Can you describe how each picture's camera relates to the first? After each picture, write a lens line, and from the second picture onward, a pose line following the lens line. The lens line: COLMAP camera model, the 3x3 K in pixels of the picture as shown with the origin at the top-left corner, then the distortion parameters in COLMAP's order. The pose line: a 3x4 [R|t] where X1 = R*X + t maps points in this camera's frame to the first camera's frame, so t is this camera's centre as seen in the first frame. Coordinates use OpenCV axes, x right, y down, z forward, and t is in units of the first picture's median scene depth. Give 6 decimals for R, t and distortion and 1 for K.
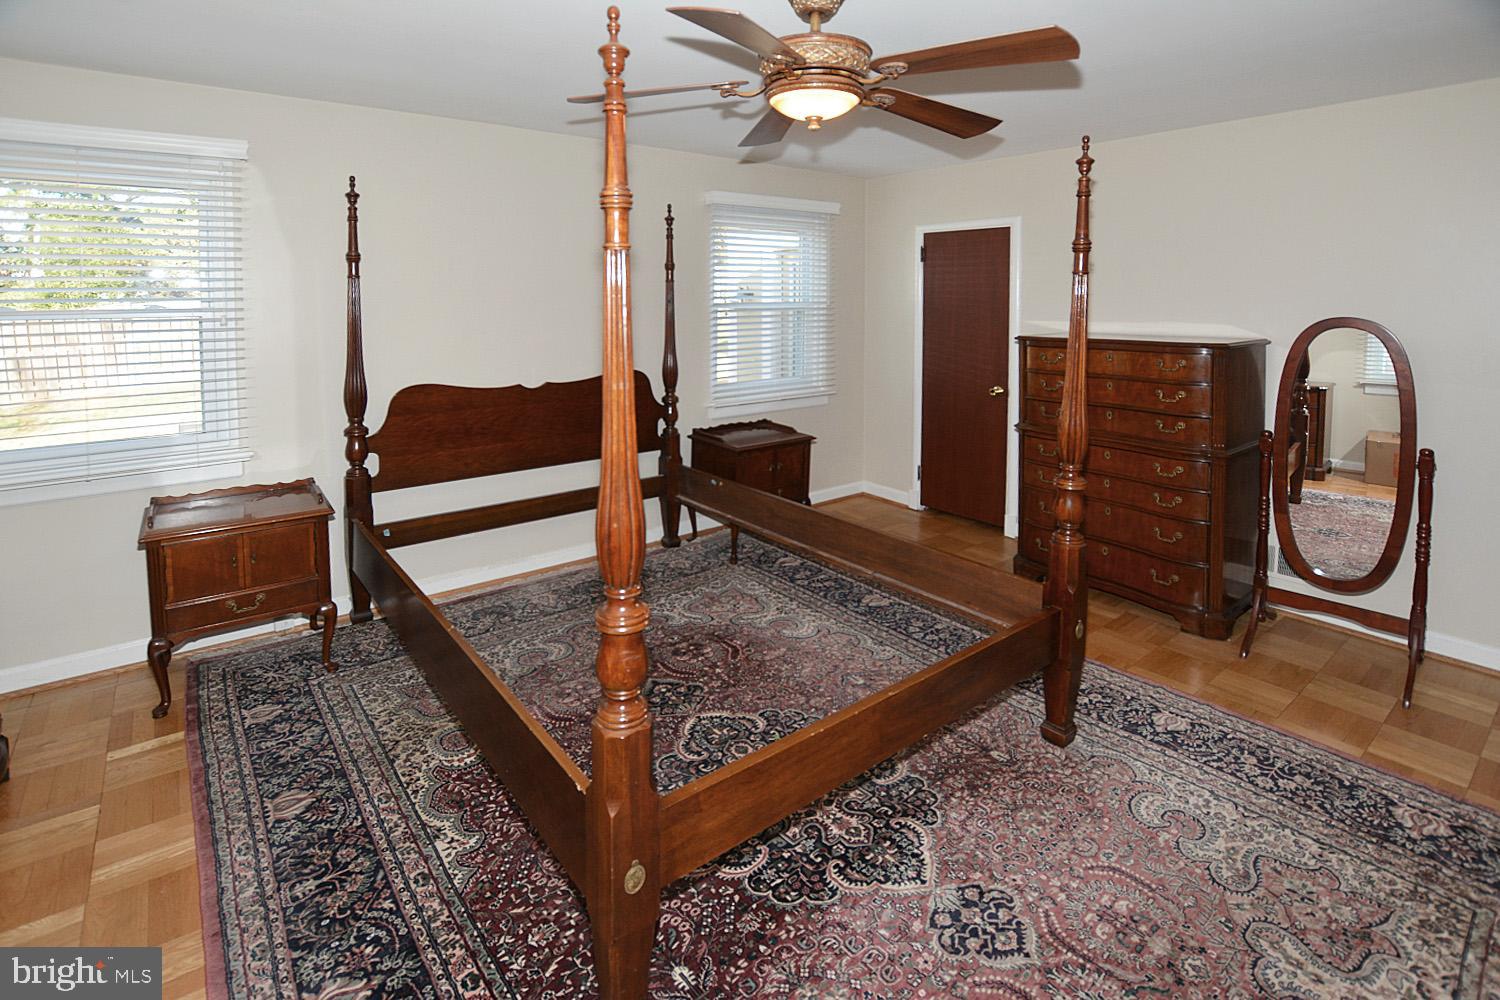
lens RADIAL K [[703.1, 0, 794.4], [0, 703.1, 475.3], [0, 0, 1]] dist [-0.016116, 0.000117]
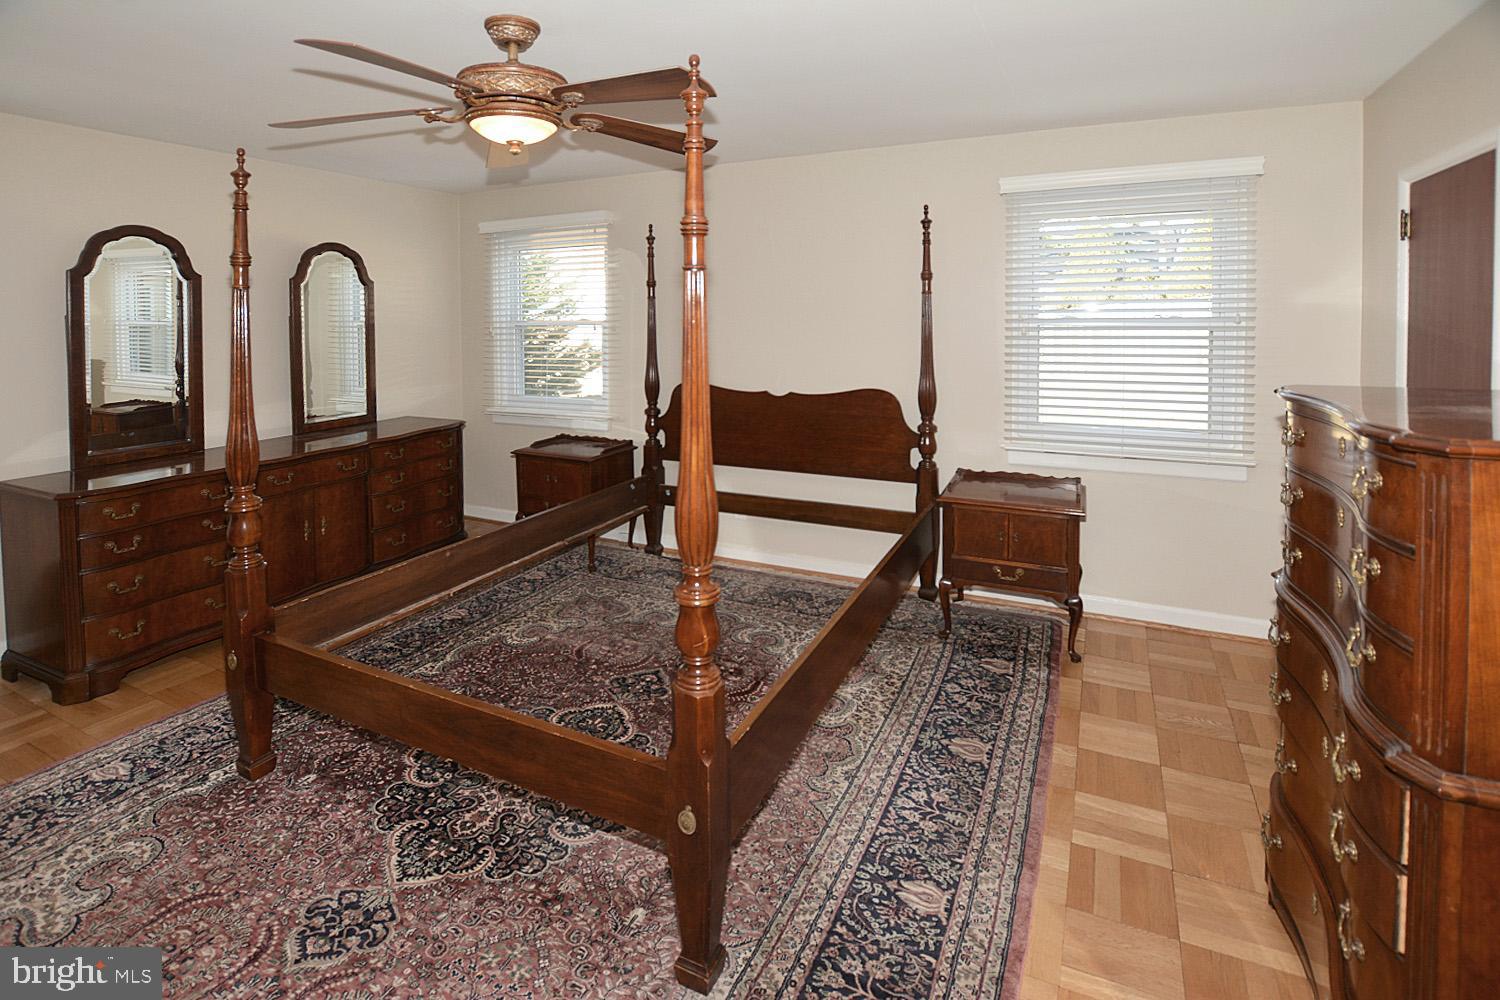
lens RADIAL K [[738.8, 0, 750.0], [0, 738.8, 500.0], [0, 0, 1]] dist [-0.028955, 0.001207]
pose [[0.403043, 0.218741, -0.888656, 0.928437], [-0.213707, 0.966666, 0.141018, -0.171195], [0.889880, 0.133076, 0.436355, 0.690141]]
